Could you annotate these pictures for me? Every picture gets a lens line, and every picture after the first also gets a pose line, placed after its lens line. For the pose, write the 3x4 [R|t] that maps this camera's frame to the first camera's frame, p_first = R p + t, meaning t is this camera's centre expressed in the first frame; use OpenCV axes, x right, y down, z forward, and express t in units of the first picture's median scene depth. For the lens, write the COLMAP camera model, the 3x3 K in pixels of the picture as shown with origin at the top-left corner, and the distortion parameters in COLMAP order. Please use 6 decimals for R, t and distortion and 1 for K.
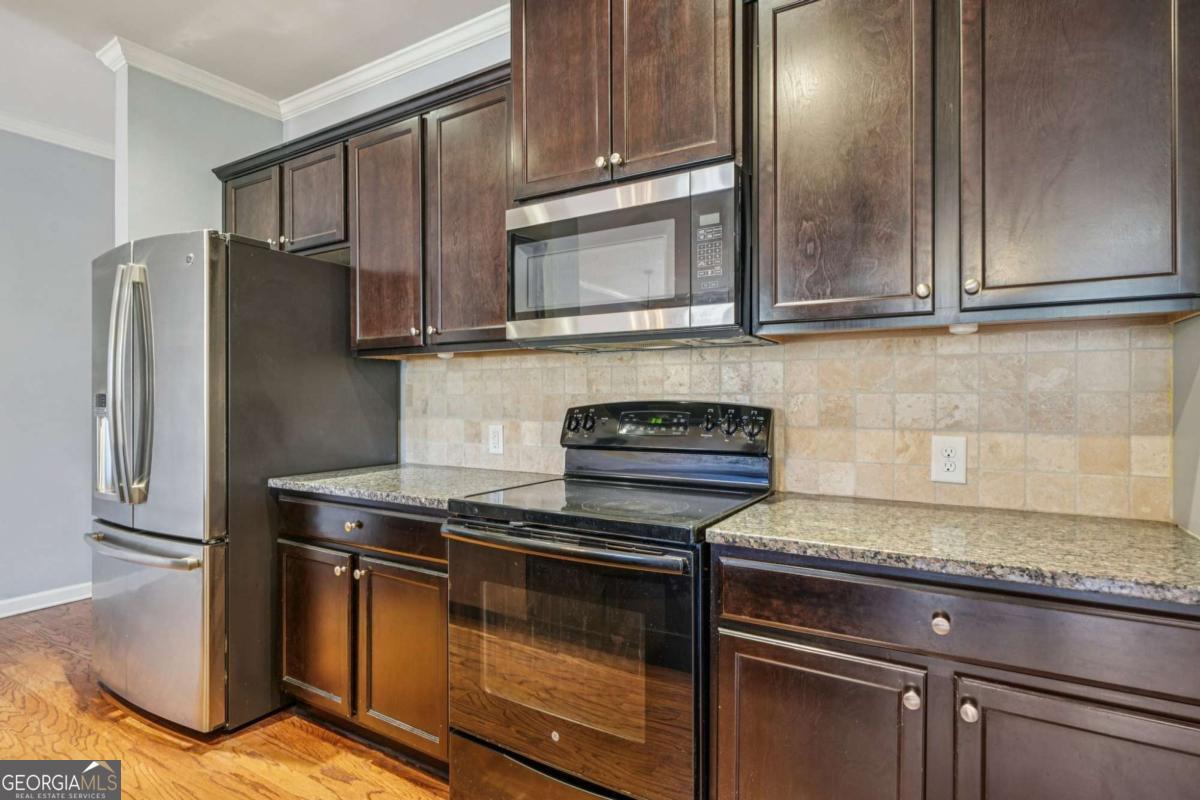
lens RADIAL K [[612.1, 0, 598.4], [0, 612.1, 395.9], [0, 0, 1]] dist [0.001657, -0.000107]
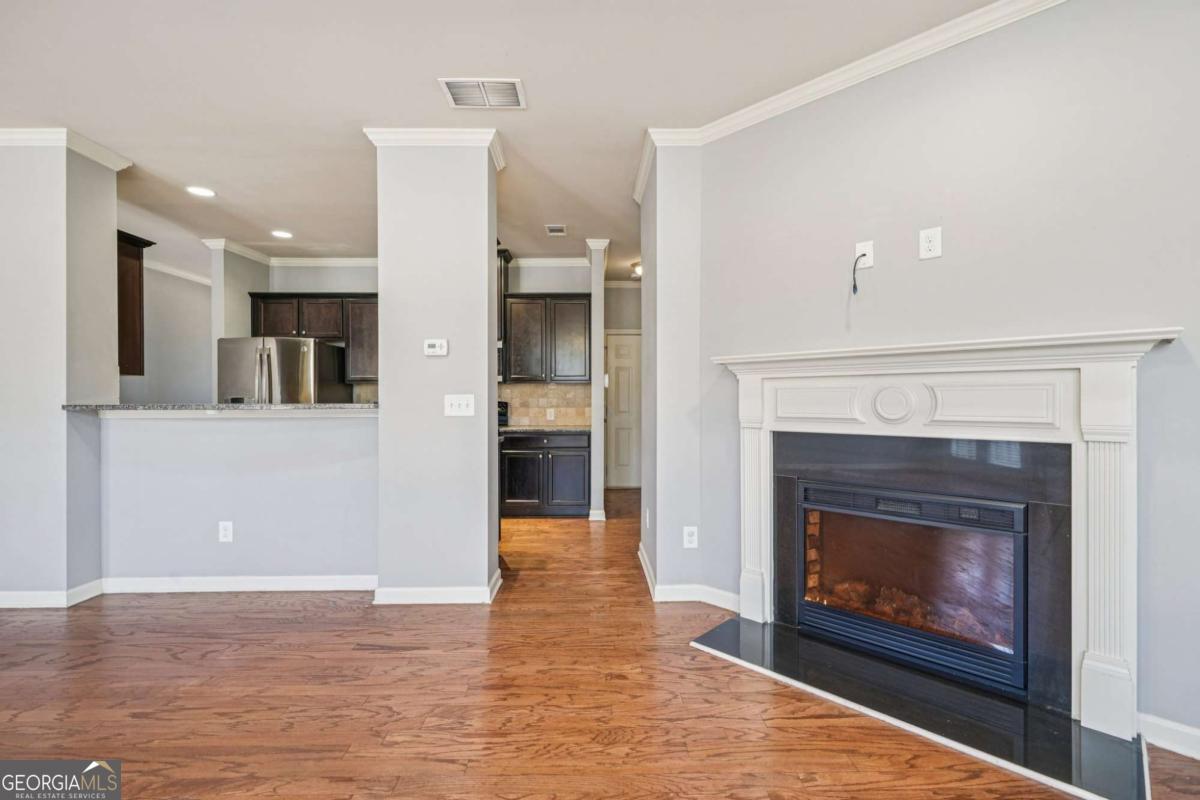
lens RADIAL K [[520.7, 0, 600.0], [0, 520.7, 400.0], [0, 0, 1]] dist [0.001407, 0.000426]
pose [[0.848959, 0.000641, 0.528458, -0.835357], [-0.000925, 1.000000, 0.000273, 0.004928], [-0.528458, -0.000720, 0.848959, -1.802355]]
